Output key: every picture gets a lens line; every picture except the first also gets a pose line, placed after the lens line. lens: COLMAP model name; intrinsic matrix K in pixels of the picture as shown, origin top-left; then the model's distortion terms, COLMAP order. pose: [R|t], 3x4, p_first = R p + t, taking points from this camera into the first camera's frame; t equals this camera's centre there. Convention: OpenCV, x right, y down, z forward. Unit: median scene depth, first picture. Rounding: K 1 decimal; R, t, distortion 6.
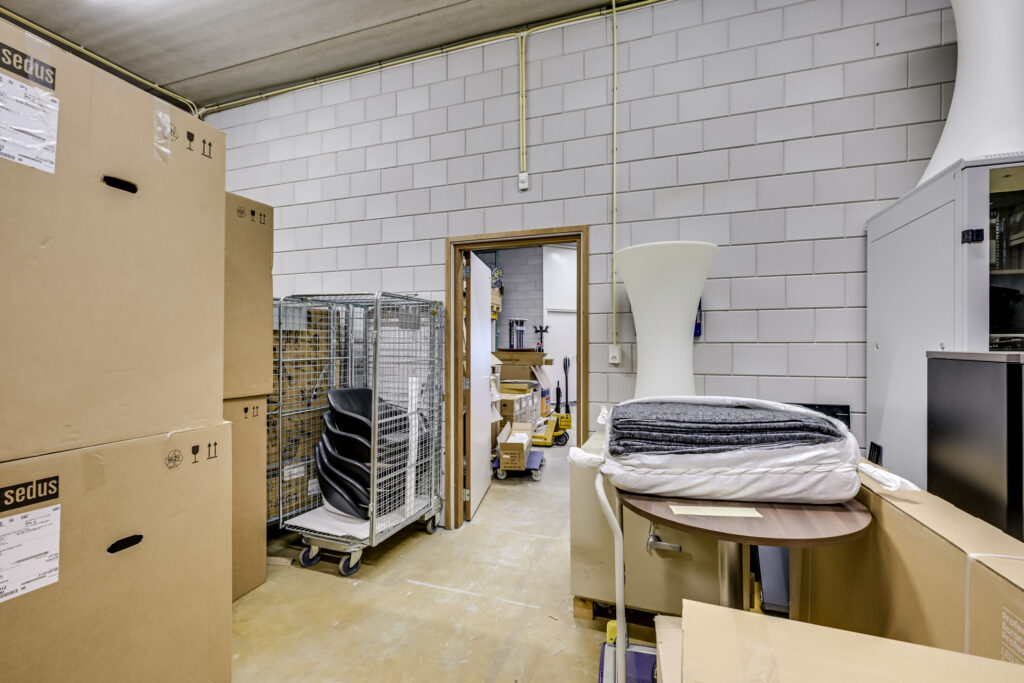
lens RADIAL K [[447.4, 0, 512.0], [0, 447.4, 341.5], [0, 0, 1]] dist [-0.000297, -0.000017]
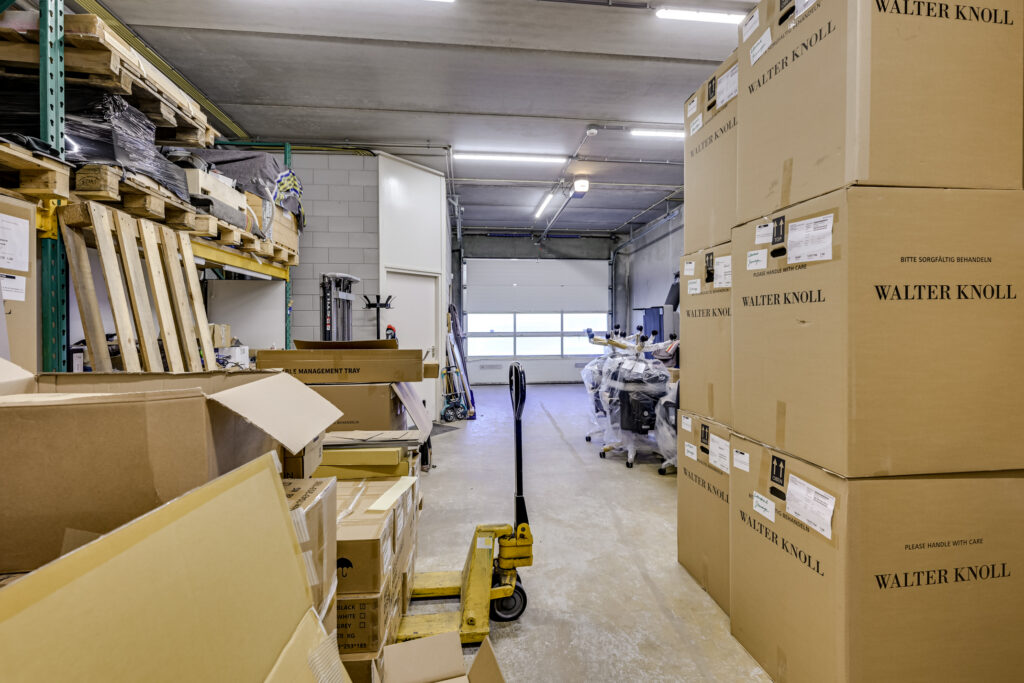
lens RADIAL K [[451.2, 0, 512.3], [0, 451.2, 326.8], [0, 0, 1]] dist [-0.001219, -0.000076]
pose [[0.903869, -0.003041, 0.427799, -0.024780], [0.001590, 0.999992, 0.003749, 0.001112], [-0.427806, -0.002709, 0.903866, 0.473703]]
